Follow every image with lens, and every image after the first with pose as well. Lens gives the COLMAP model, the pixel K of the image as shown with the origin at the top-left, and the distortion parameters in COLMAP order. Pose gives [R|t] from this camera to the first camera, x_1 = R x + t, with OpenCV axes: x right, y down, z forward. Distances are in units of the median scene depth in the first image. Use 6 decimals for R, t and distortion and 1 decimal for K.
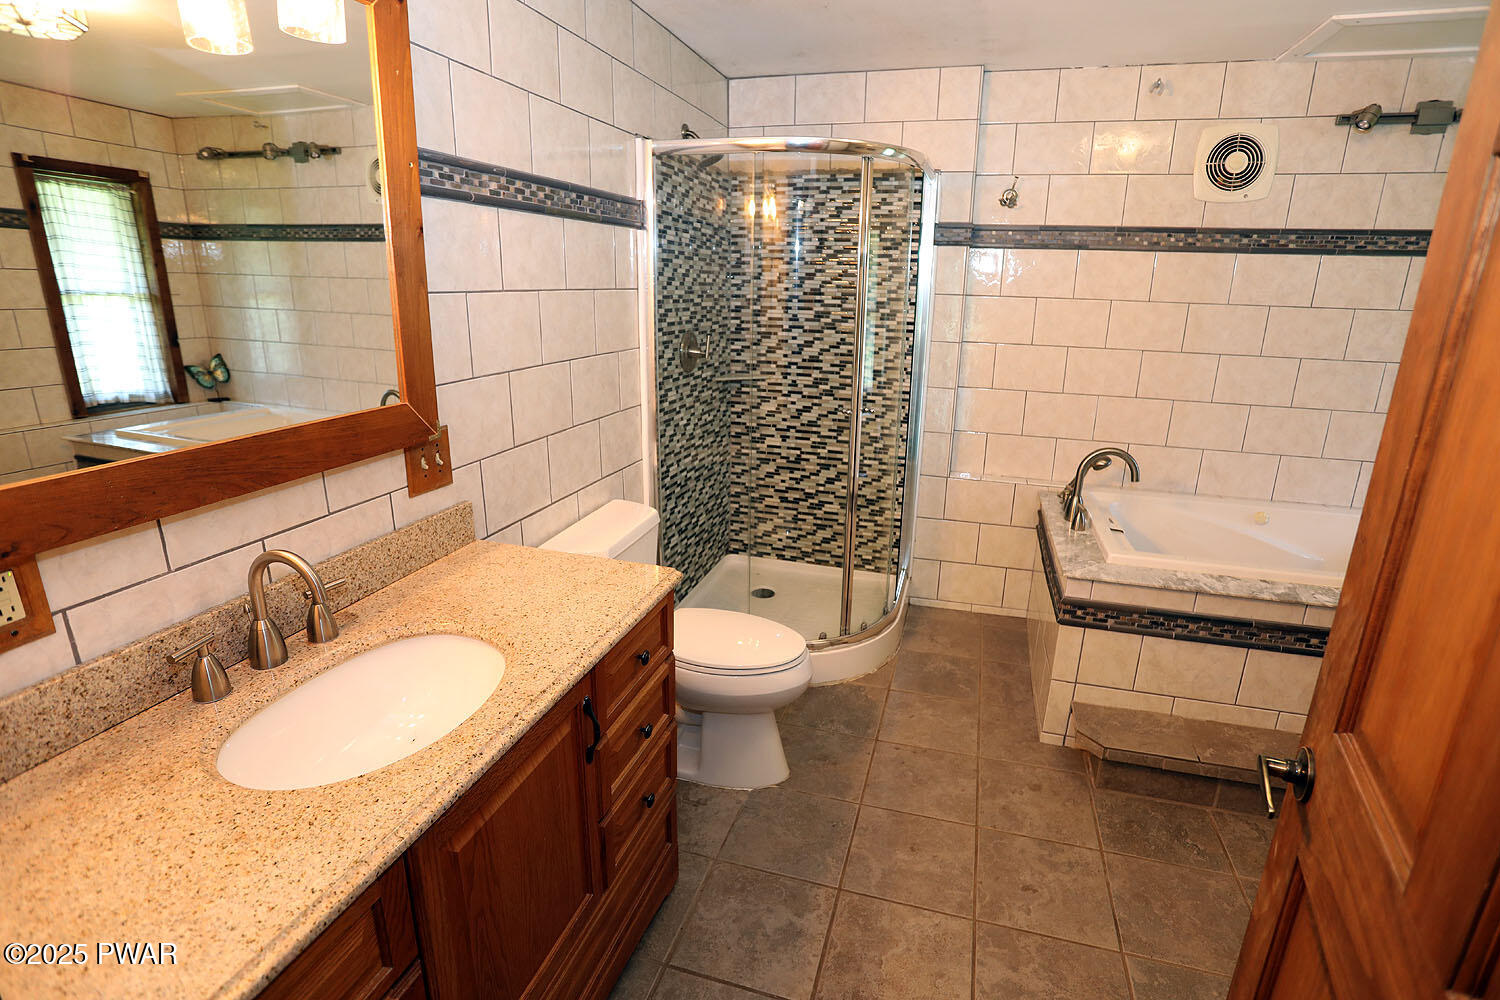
lens RADIAL K [[724.7, 0, 757.1], [0, 724.7, 486.4], [0, 0, 1]] dist [-0.066937, 0.024982]
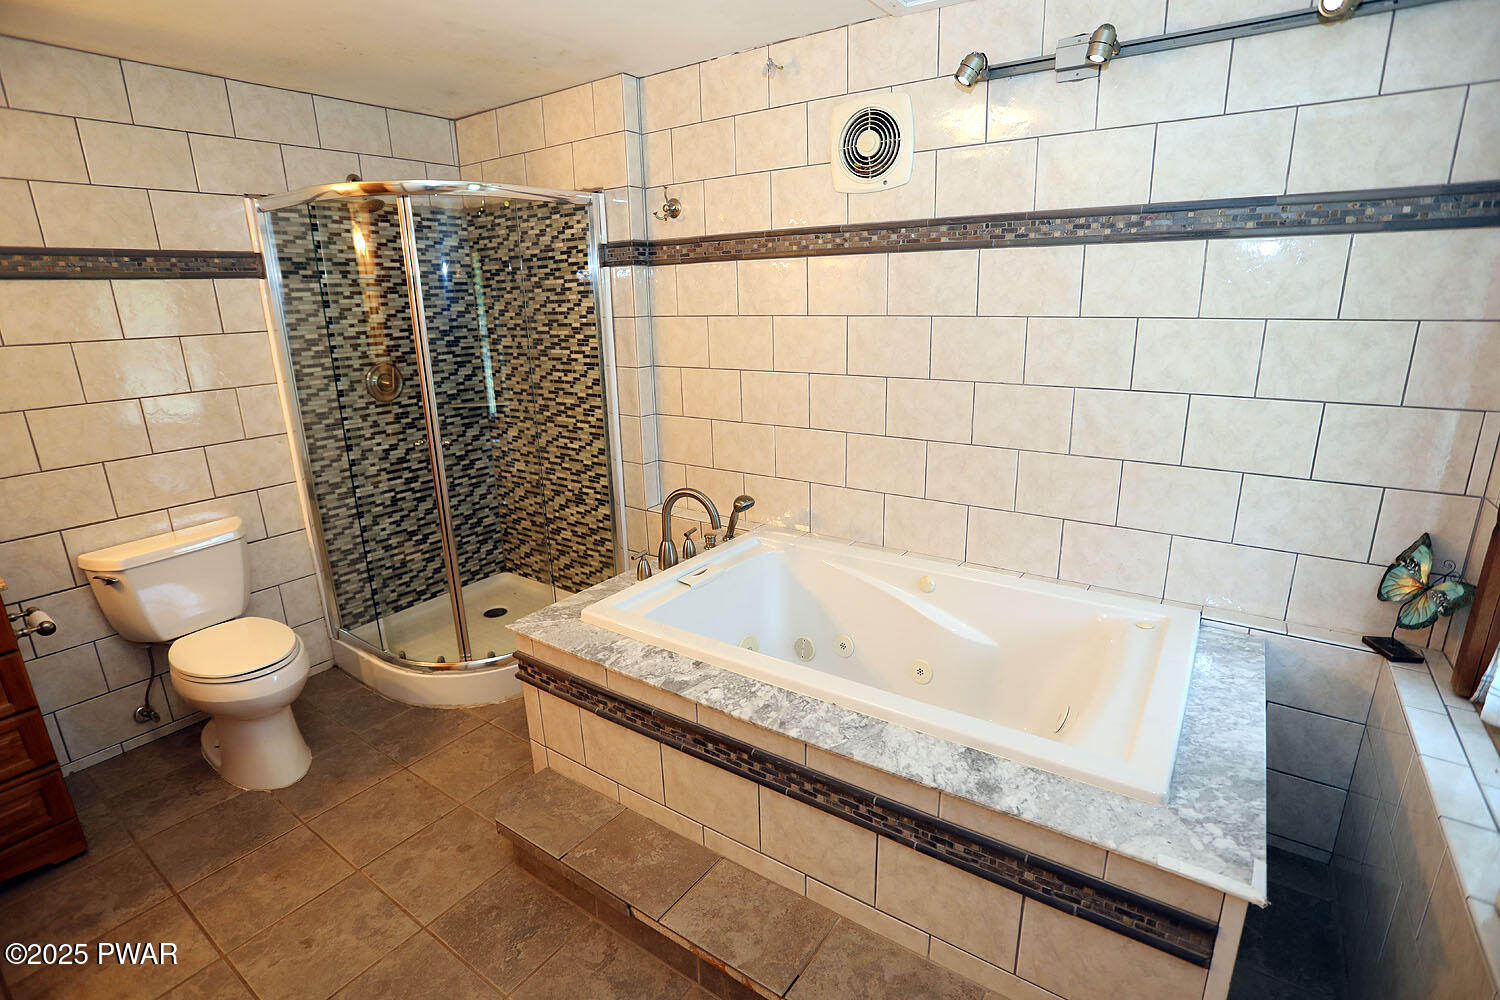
lens RADIAL K [[724.7, 0, 747.6], [0, 724.7, 489.2], [0, 0, 1]] dist [-0.066937, 0.024982]
pose [[0.948384, 0.042582, -0.314254, 0.760246], [-0.044551, 0.999007, 0.000918, -0.052109], [0.313980, 0.013130, 0.949339, 0.162435]]
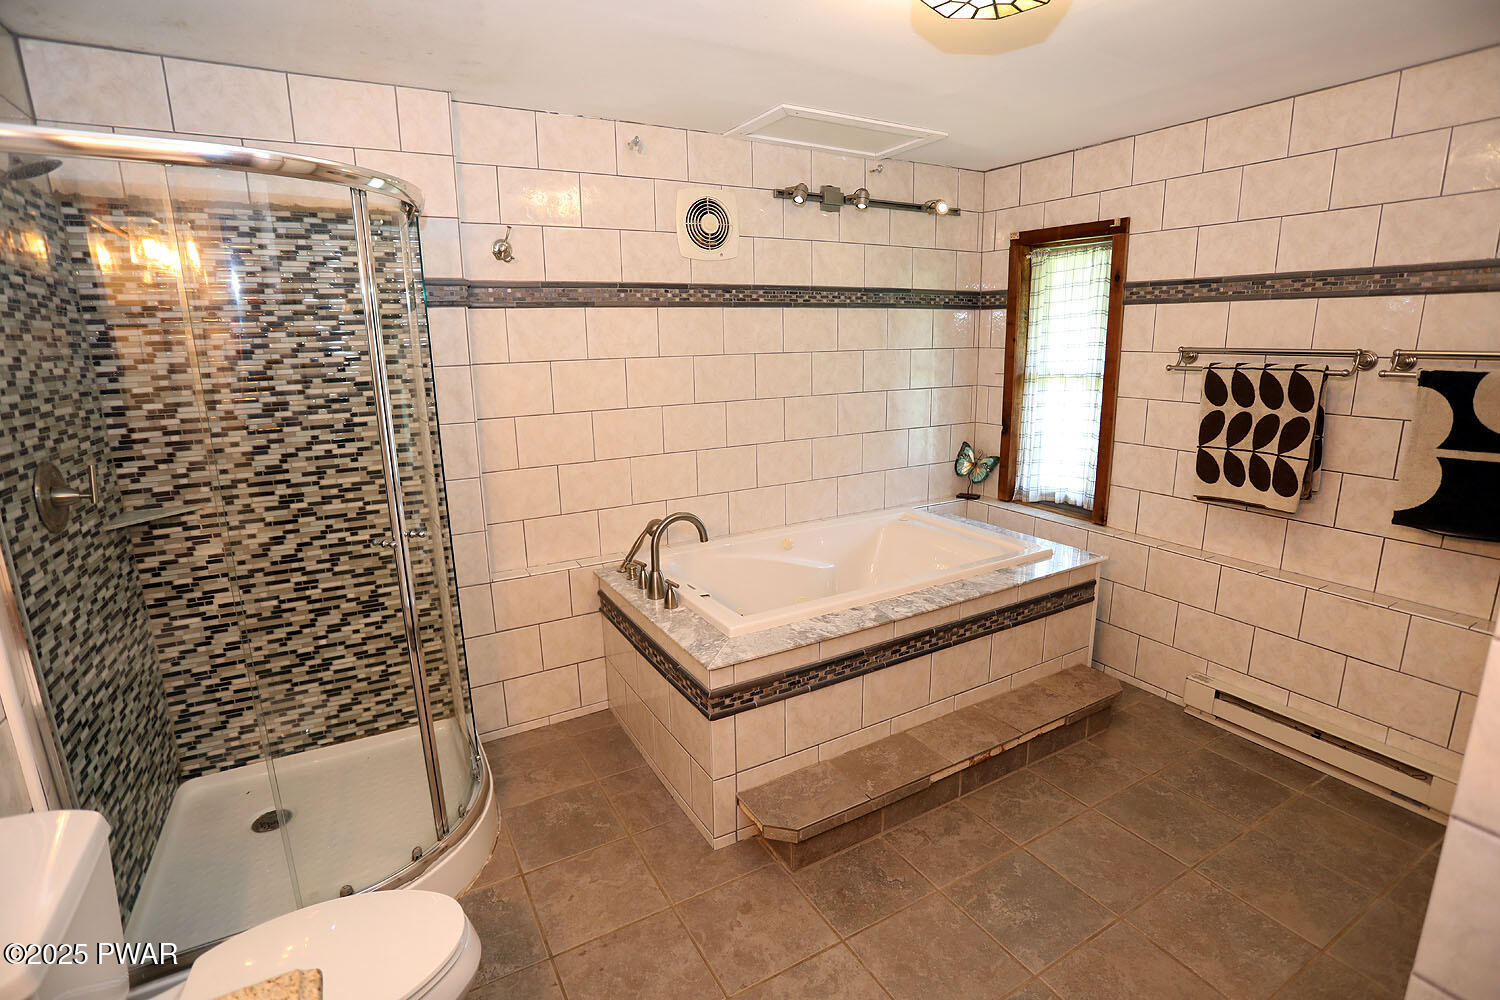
lens RADIAL K [[724.7, 0, 755.1], [0, 724.7, 492.1], [0, 0, 1]] dist [-0.066937, 0.024982]
pose [[0.687542, -0.185150, 0.702143, -0.096149], [0.222435, 0.974164, 0.039071, -0.087042], [-0.691237, 0.129318, 0.710963, 0.215178]]
